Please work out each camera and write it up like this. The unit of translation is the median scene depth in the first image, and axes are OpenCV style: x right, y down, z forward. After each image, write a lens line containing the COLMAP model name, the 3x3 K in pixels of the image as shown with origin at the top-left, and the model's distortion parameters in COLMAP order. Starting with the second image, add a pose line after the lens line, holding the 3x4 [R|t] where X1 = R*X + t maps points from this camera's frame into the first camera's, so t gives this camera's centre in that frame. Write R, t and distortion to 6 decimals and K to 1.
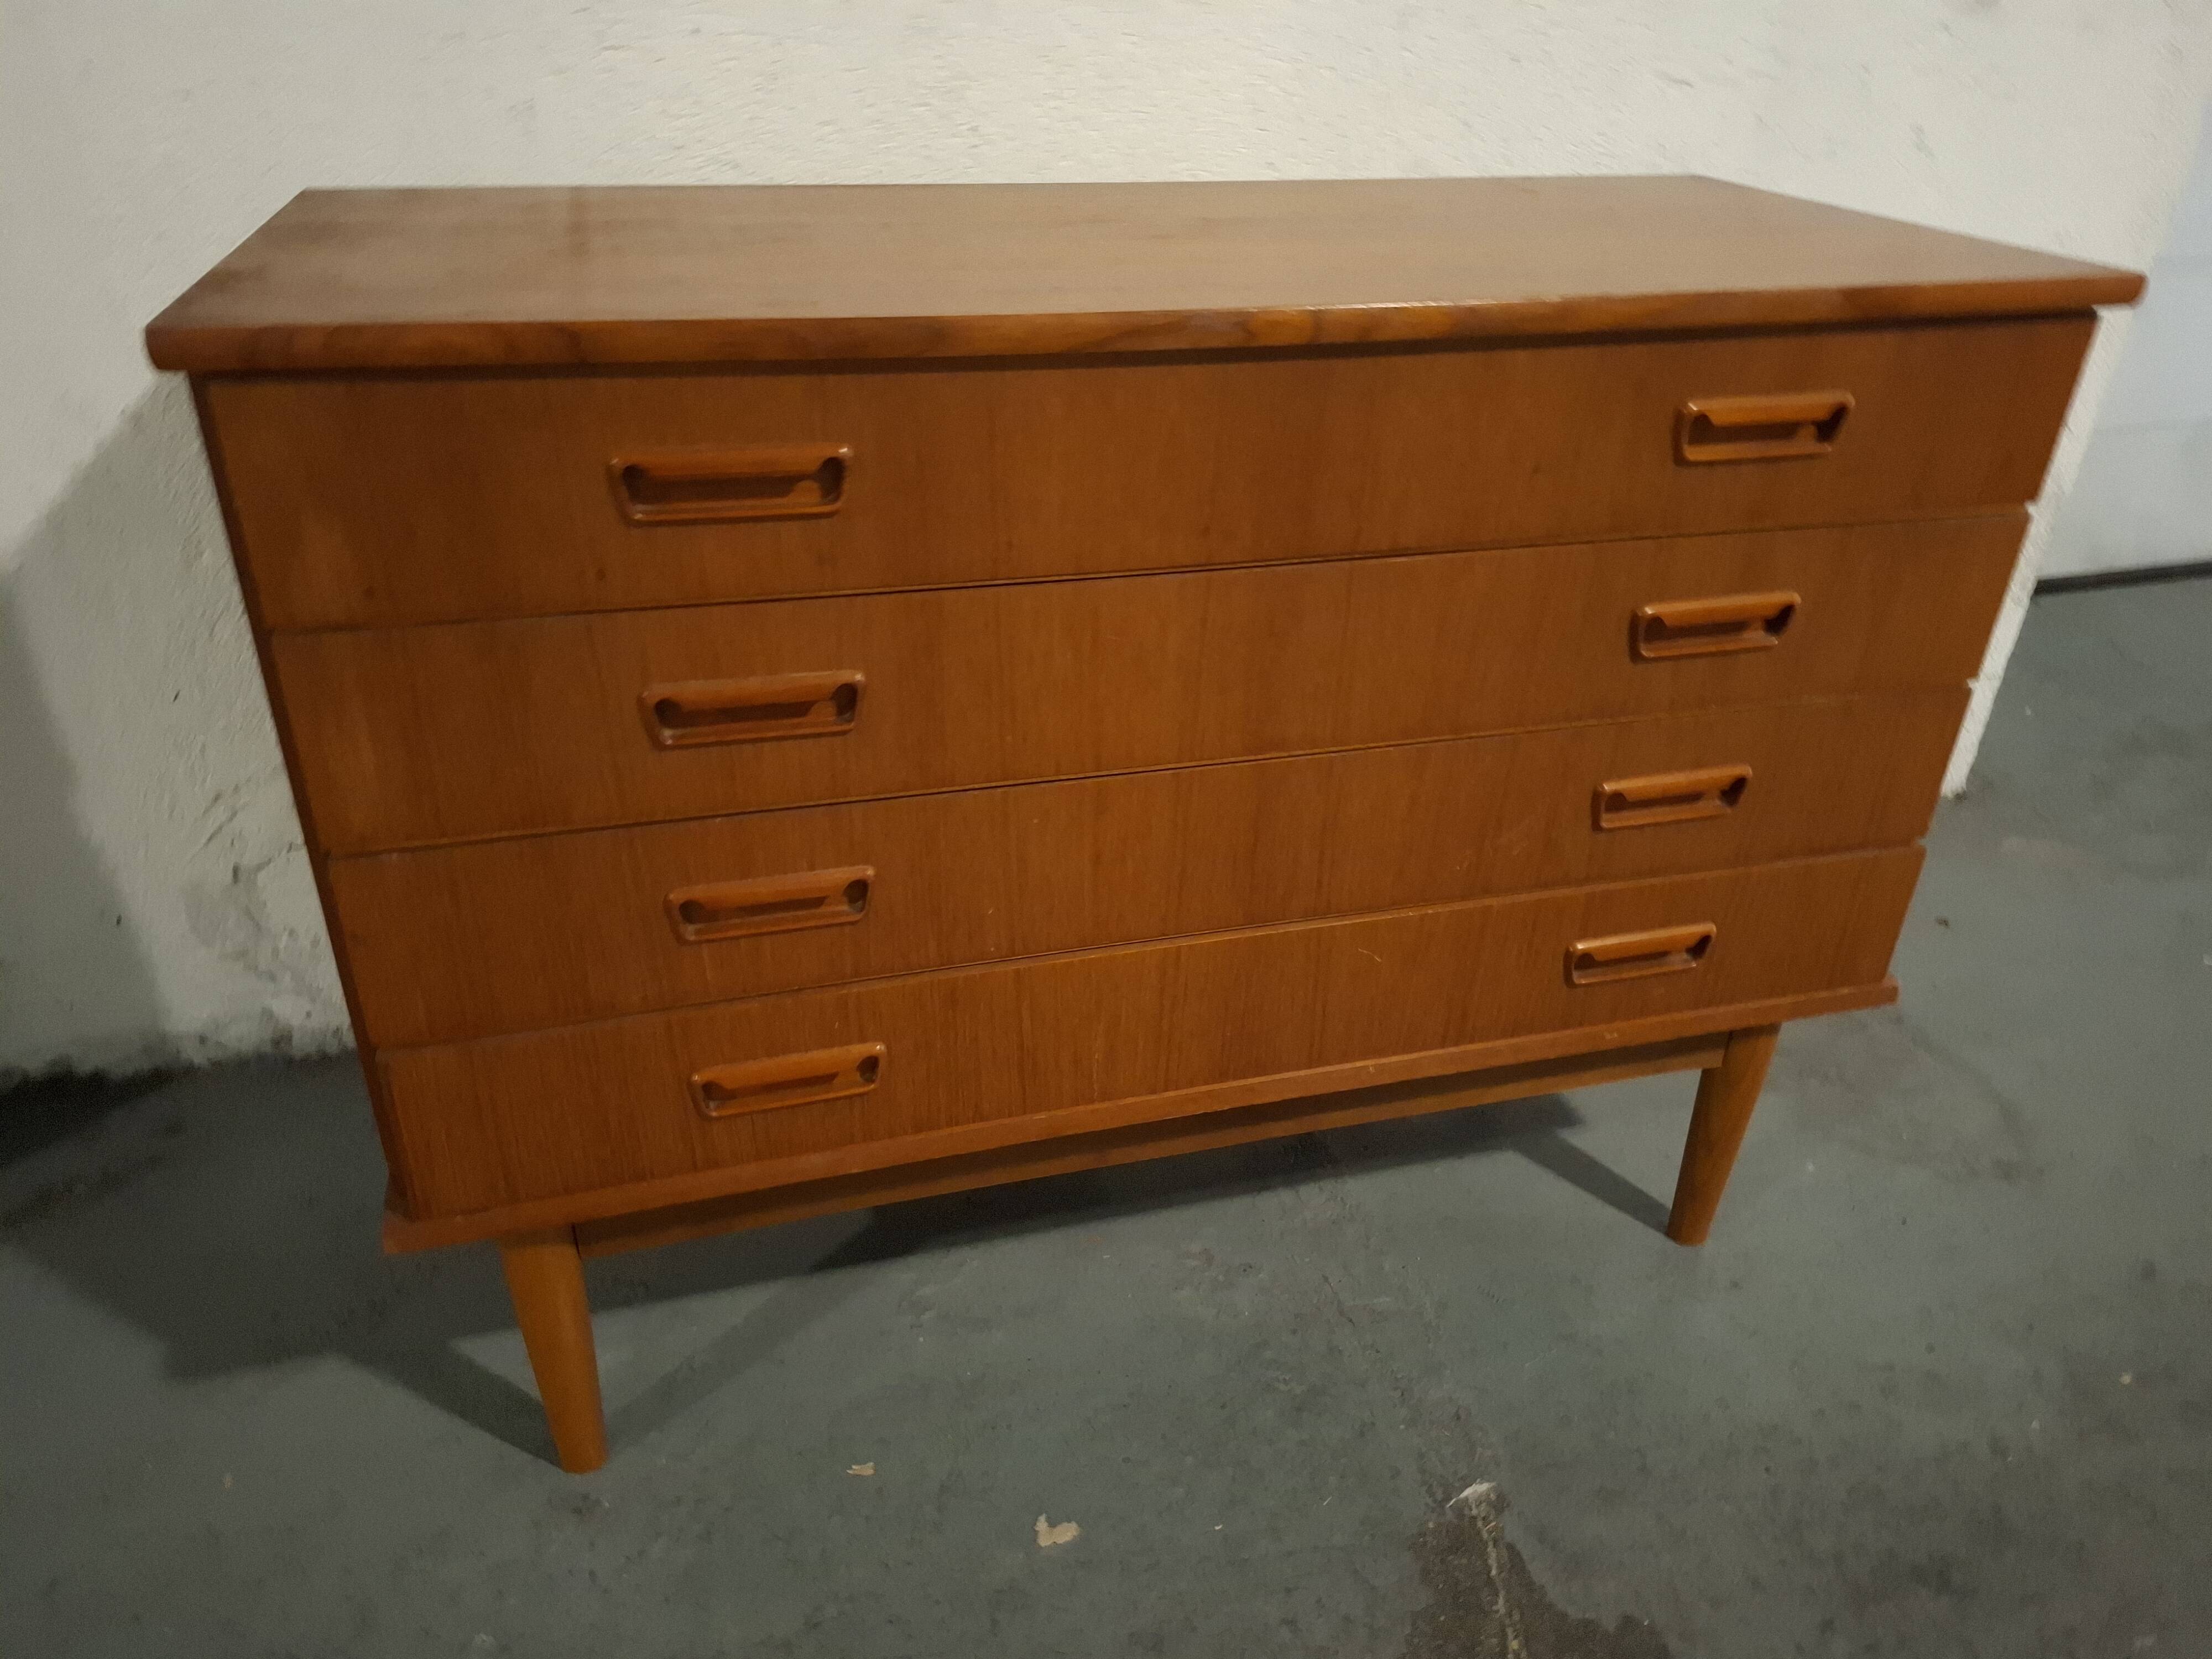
lens RADIAL K [[1535.1, 0, 1102.3], [0, 1535.1, 812.0], [0, 0, 1]] dist [0.034271, -0.034669]
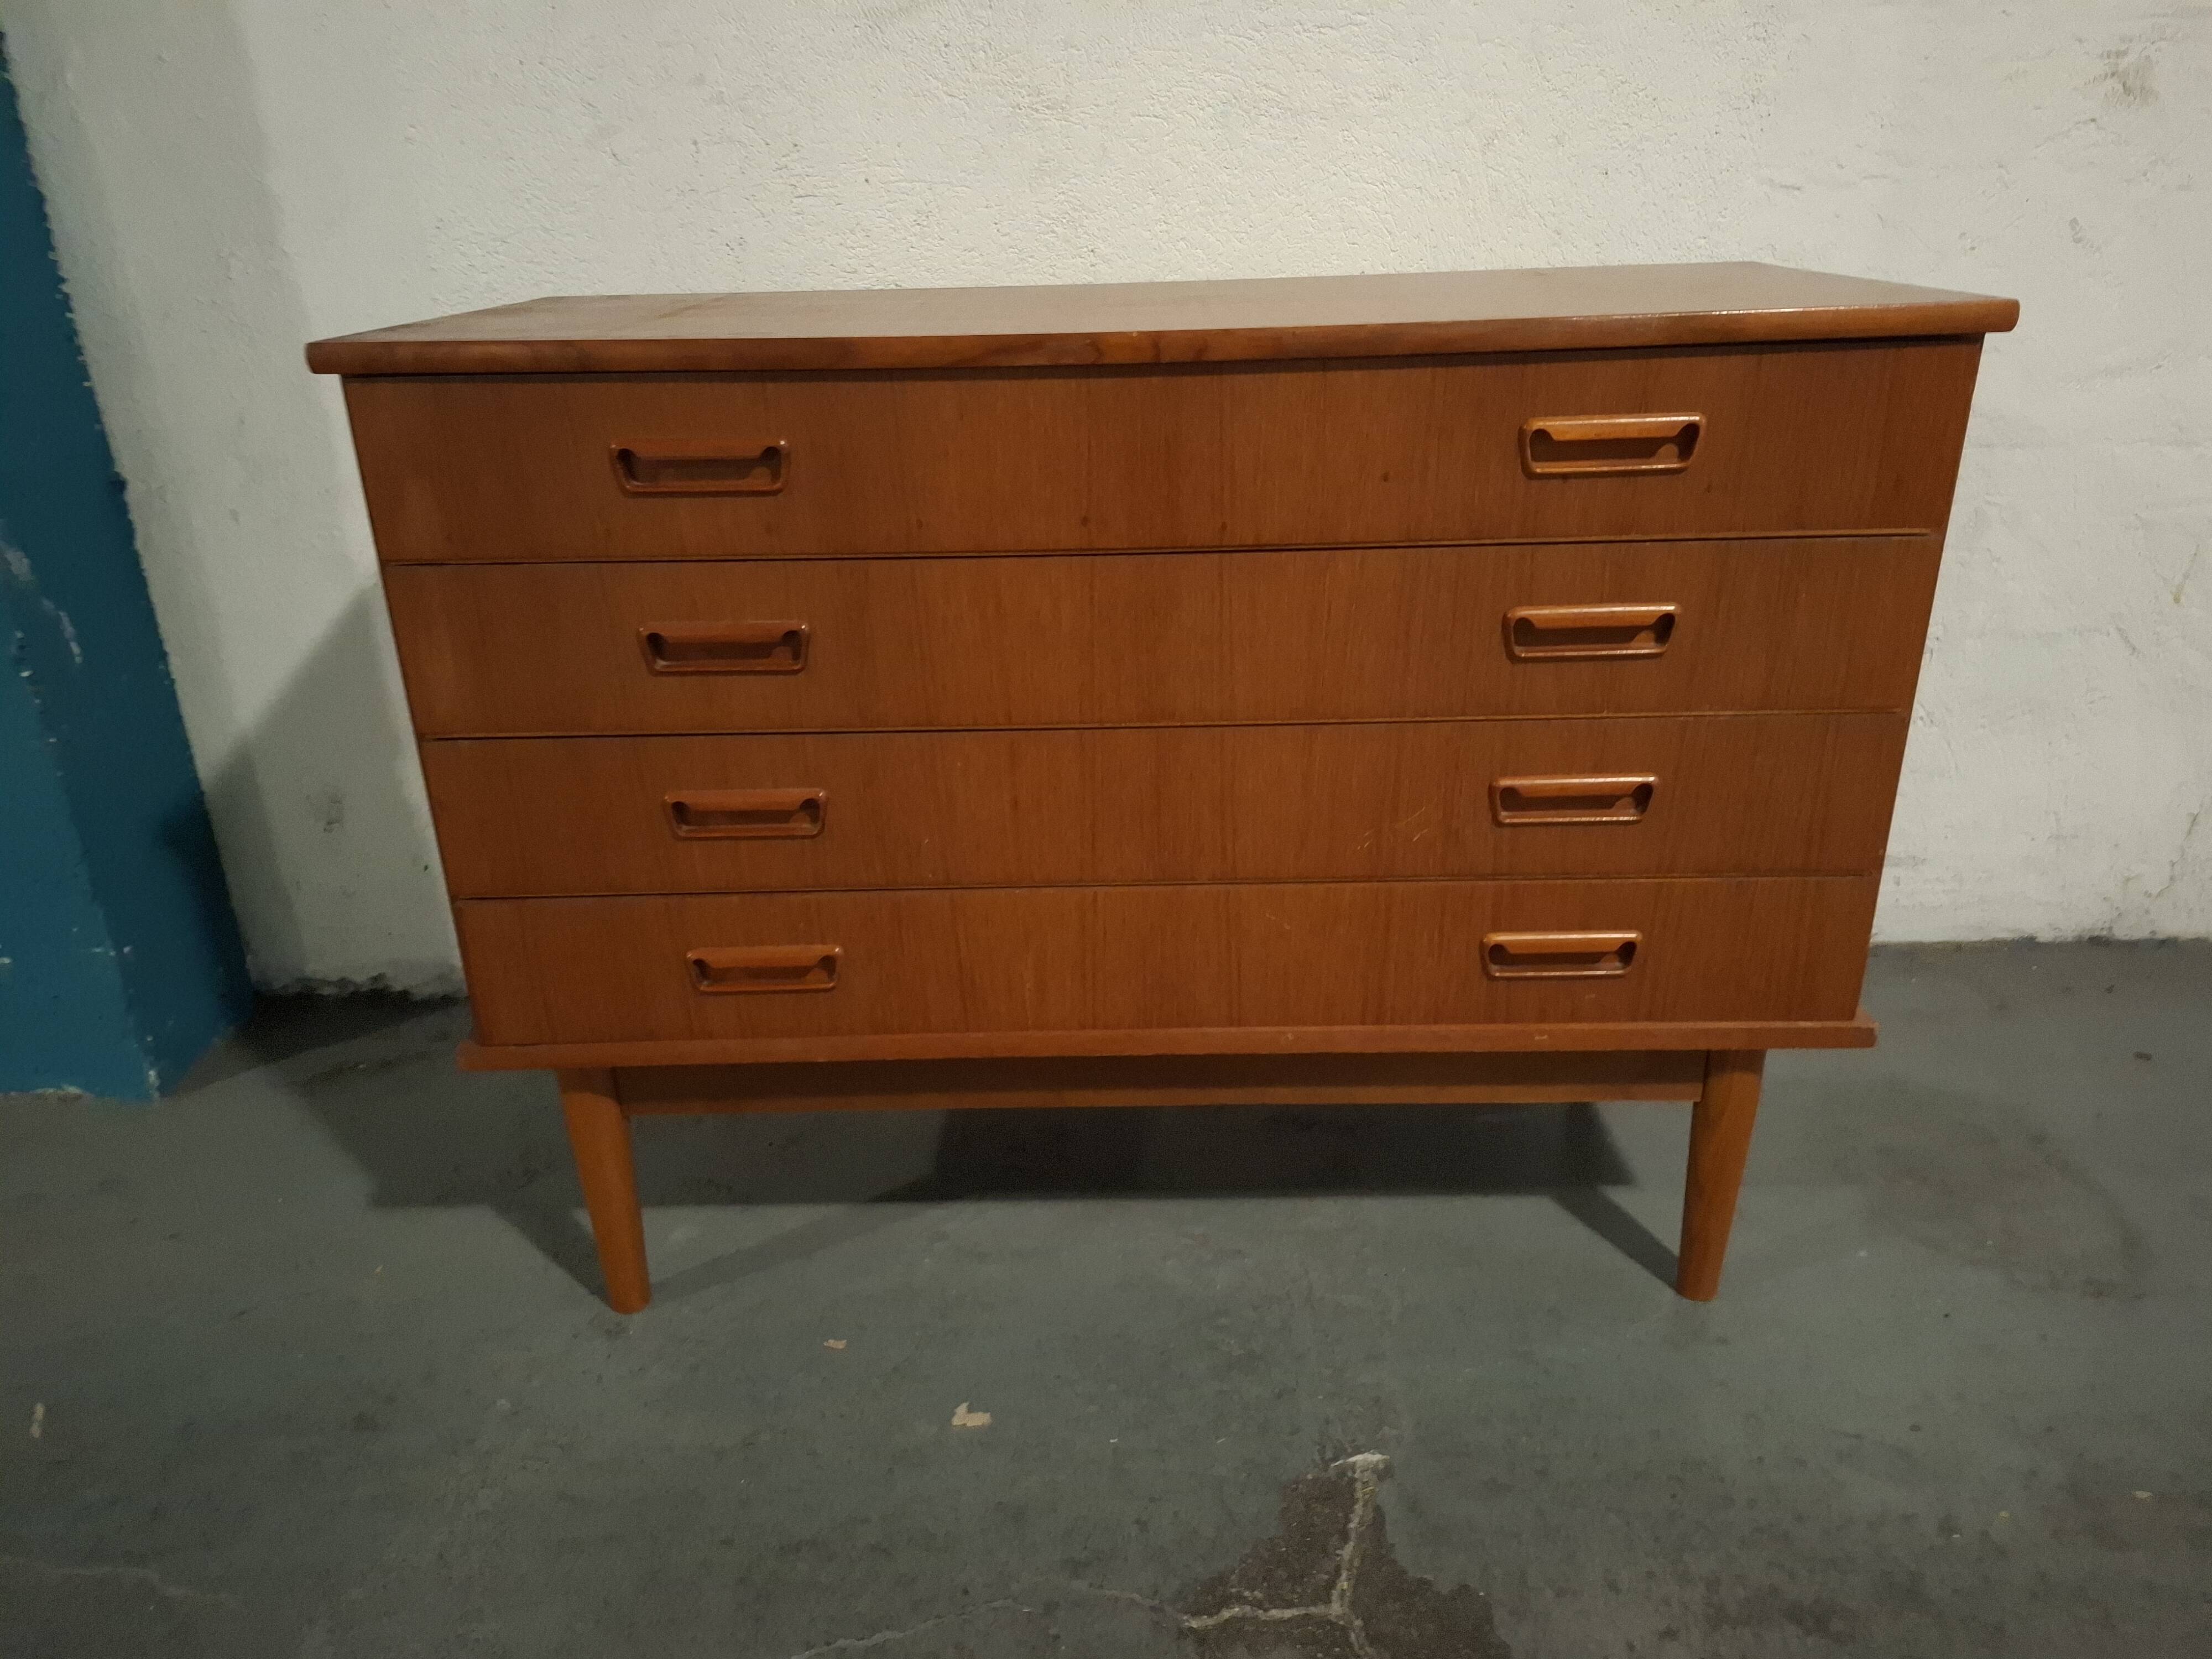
lens RADIAL K [[1535.1, 0, 1109.8], [0, 1535.1, 826.5], [0, 0, 1]] dist [0.034271, -0.034669]
pose [[0.955877, 0.062706, -0.286996, 0.371983], [-0.094256, 0.990766, -0.097461, 0.142908], [0.278234, 0.120212, 0.952961, -0.100002]]
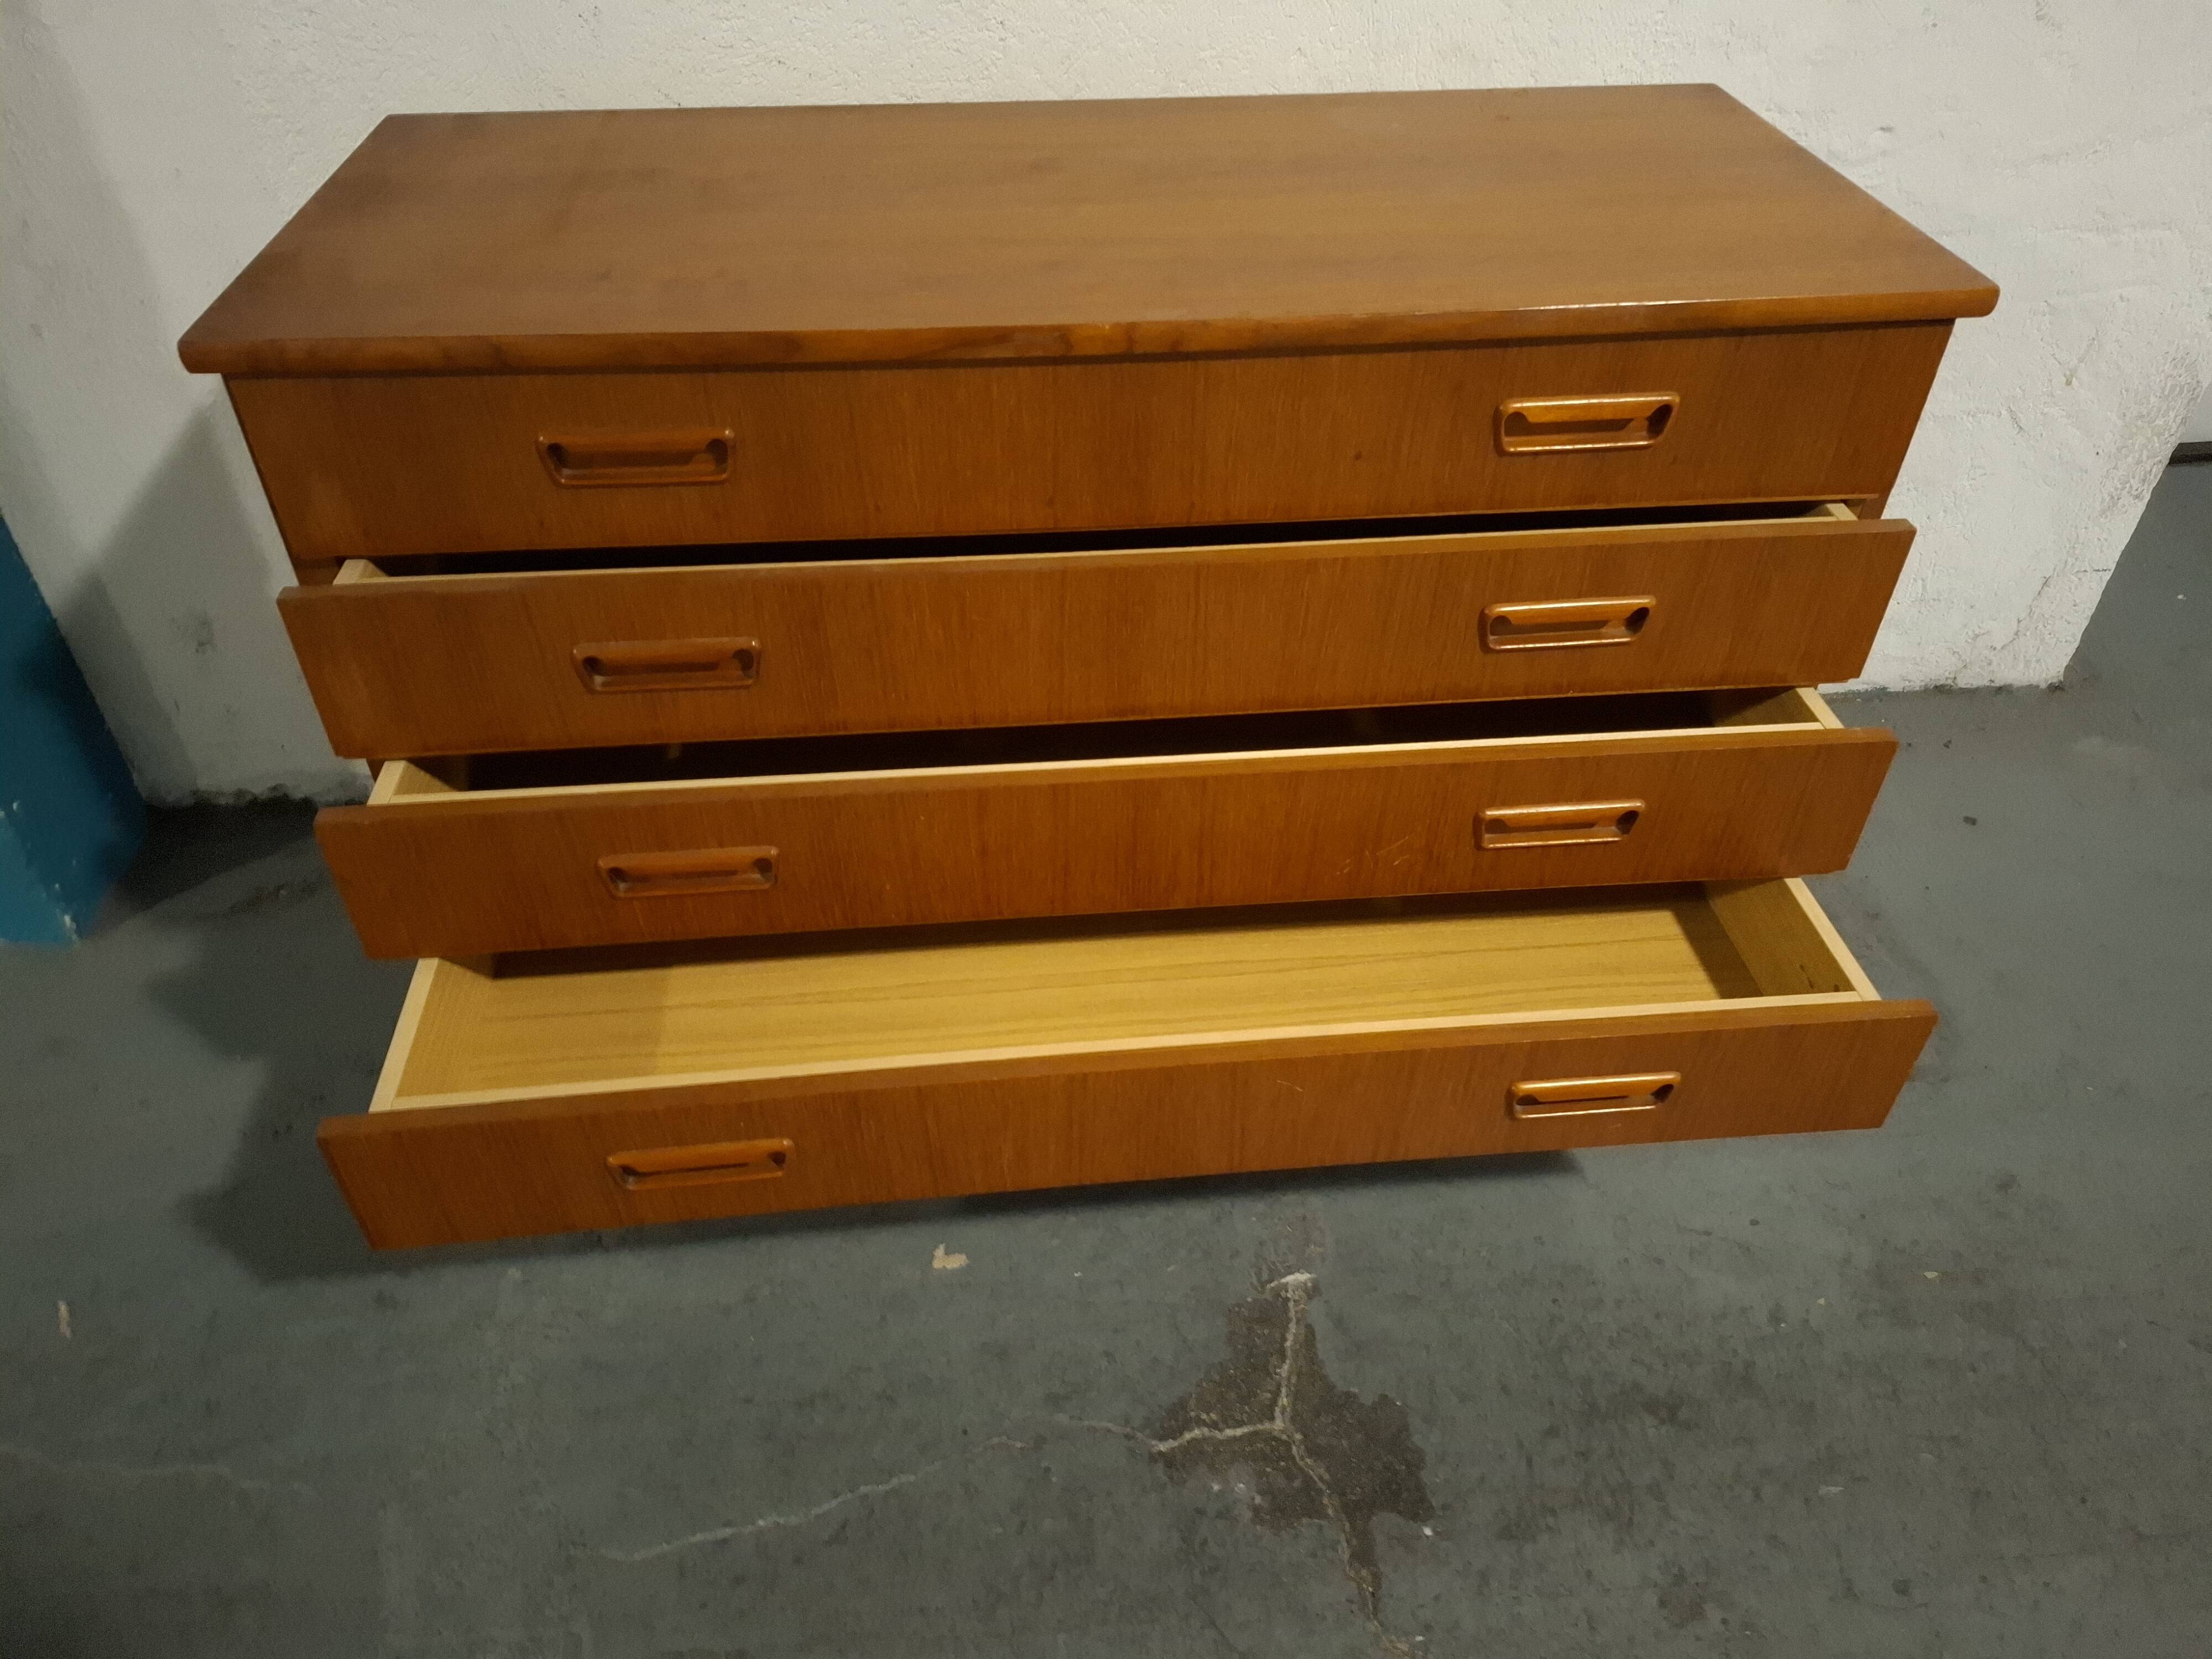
lens RADIAL K [[1535.1, 0, 1100.8], [0, 1535.1, 807.9], [0, 0, 1]] dist [0.034271, -0.034669]
pose [[0.980636, 0.105424, -0.165040, 0.267913], [-0.073394, 0.979158, 0.189374, -0.146986], [0.181565, -0.173594, 0.967936, -0.137364]]
